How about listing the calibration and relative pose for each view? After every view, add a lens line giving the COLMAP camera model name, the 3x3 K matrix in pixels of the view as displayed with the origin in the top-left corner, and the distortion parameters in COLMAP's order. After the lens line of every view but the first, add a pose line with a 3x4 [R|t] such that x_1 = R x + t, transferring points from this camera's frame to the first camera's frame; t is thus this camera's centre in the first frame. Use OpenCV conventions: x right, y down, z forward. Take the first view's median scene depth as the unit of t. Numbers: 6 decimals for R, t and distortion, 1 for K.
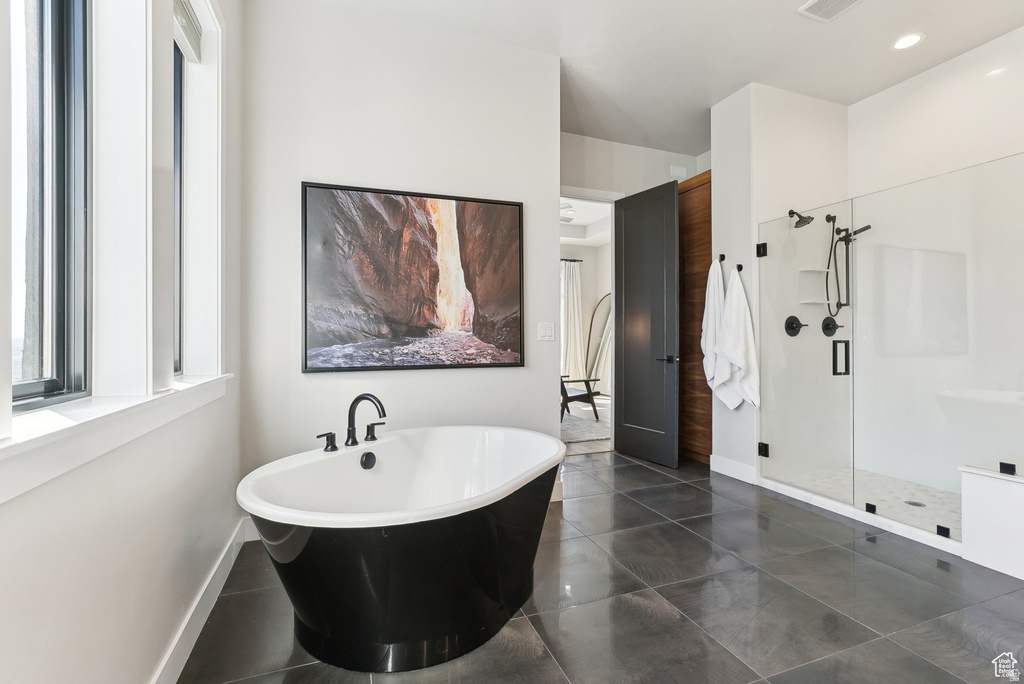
lens RADIAL K [[471.8, 0, 512.0], [0, 471.8, 342.0], [0, 0, 1]] dist [-0.000311, -0.000046]
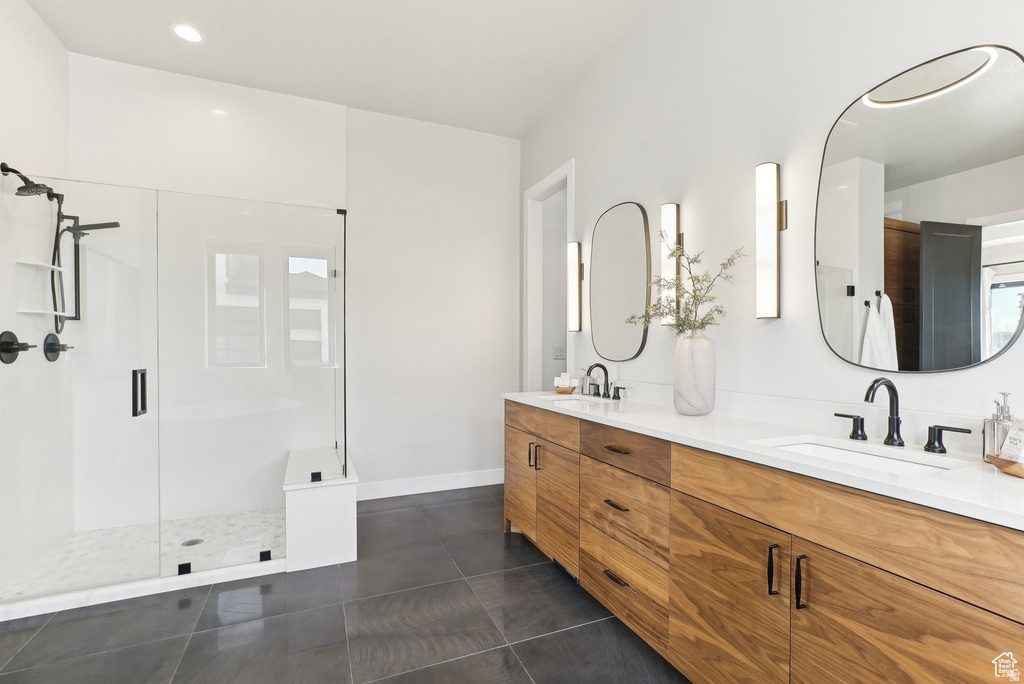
lens RADIAL K [[472.3, 0, 512.0], [0, 472.3, 353.6], [0, 0, 1]] dist [0.014623, 0.000162]
pose [[-0.057061, -0.010978, 0.998310, -0.098373], [0.002844, 0.999934, 0.011158, -0.032615], [-0.998367, 0.003476, -0.057026, 0.386936]]
